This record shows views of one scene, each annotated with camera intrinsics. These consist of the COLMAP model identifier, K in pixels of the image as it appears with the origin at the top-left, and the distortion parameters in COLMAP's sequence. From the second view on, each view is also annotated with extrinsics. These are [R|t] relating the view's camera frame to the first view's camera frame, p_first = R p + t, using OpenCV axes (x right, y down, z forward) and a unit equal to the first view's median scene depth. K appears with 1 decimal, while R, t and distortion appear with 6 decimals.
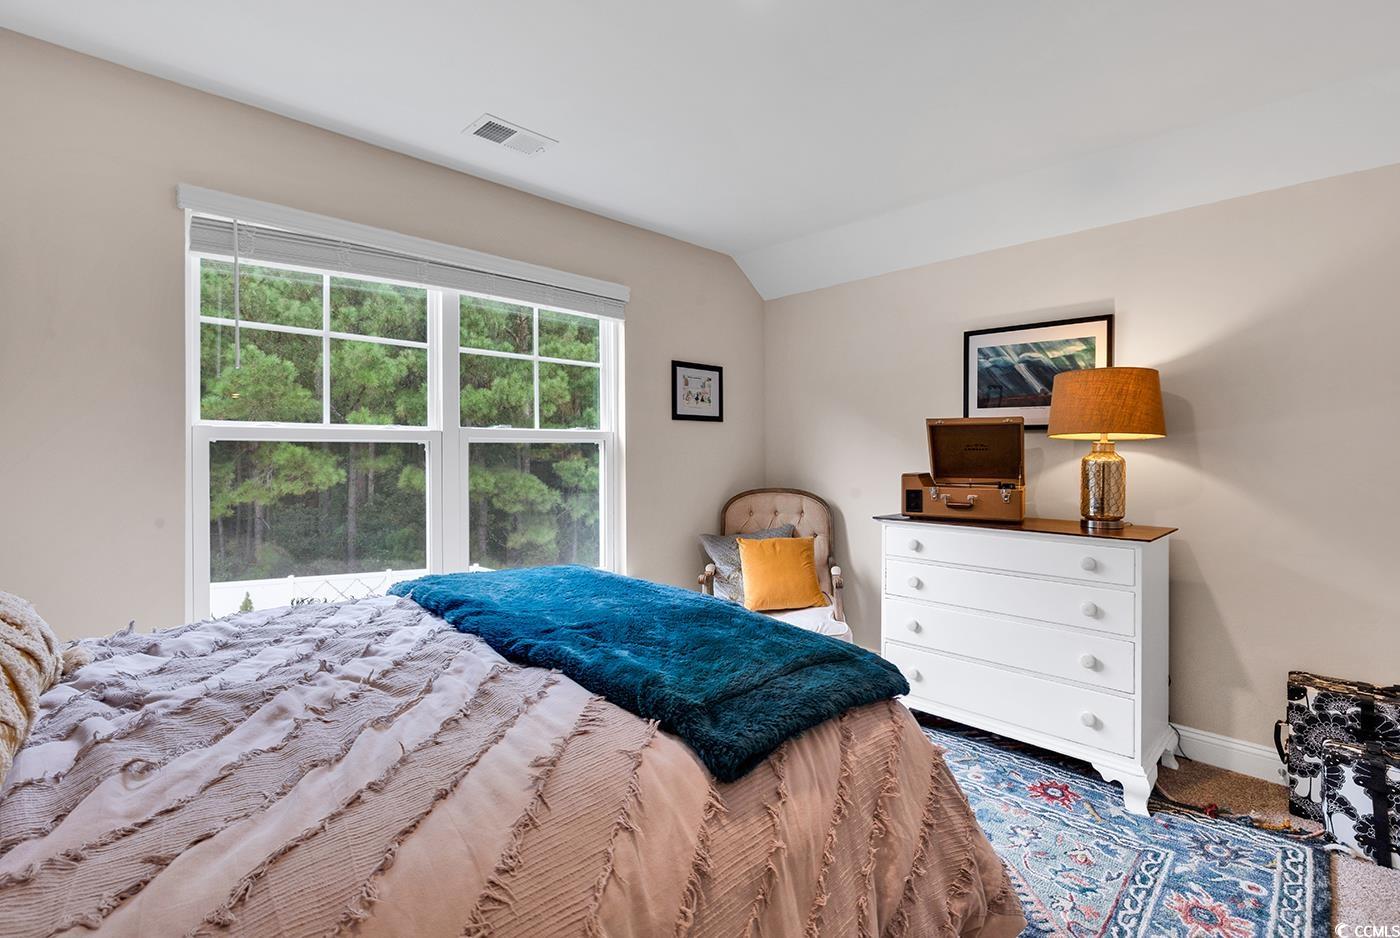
lens RADIAL K [[649.7, 0, 707.8], [0, 649.7, 463.7], [0, 0, 1]] dist [0.002861, -0.000015]
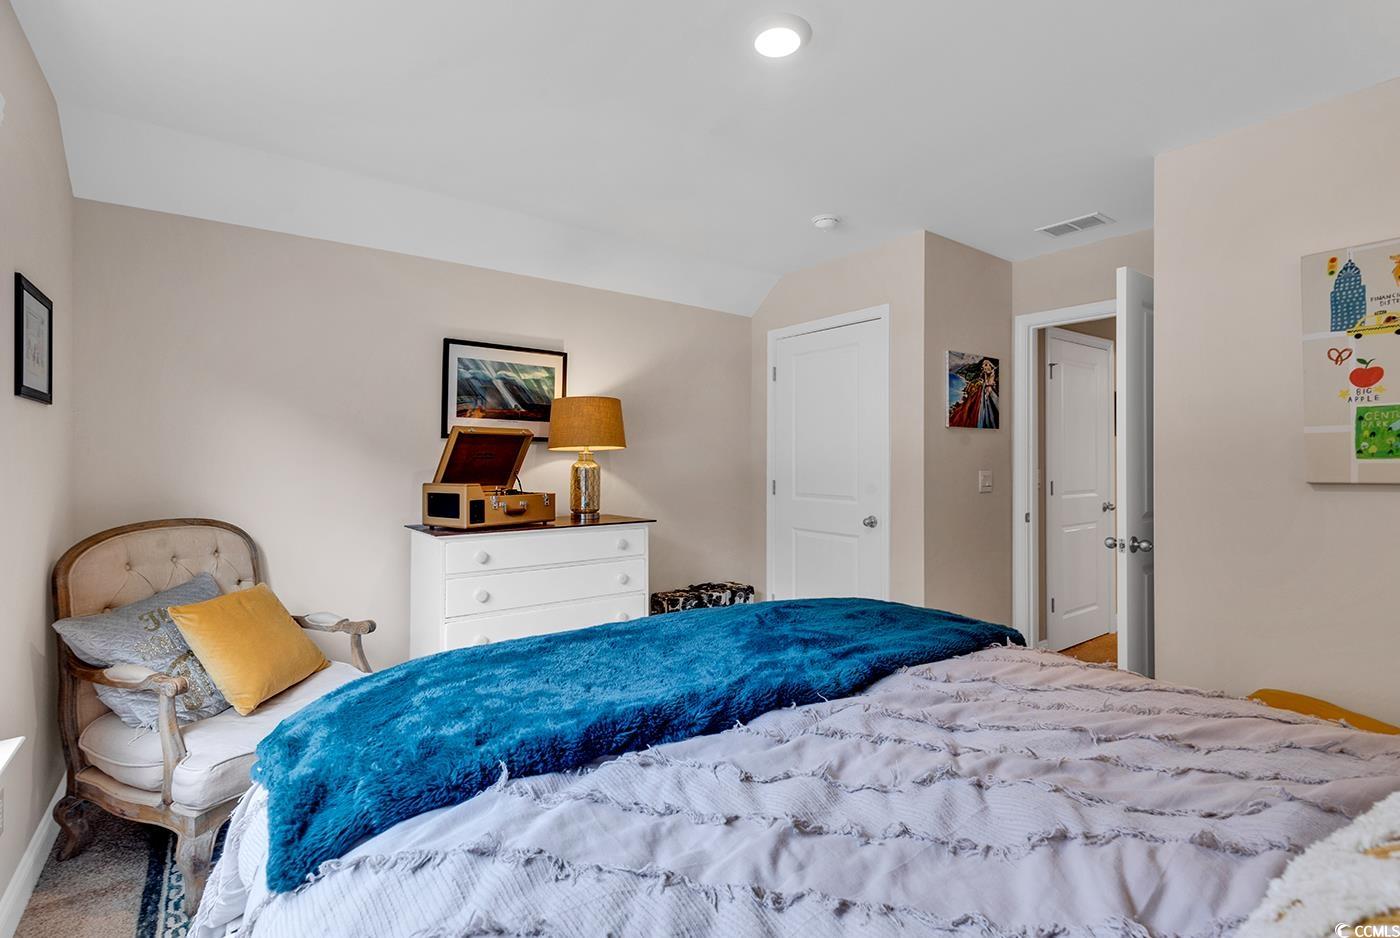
lens RADIAL K [[649.7, 0, 707.8], [0, 649.7, 463.7], [0, 0, 1]] dist [0.002861, -0.000015]
pose [[0.140920, -0.006551, 0.989999, -0.562062], [0.017430, 0.999840, 0.004135, -0.011180], [-0.989868, 0.016673, 0.141012, 0.507266]]
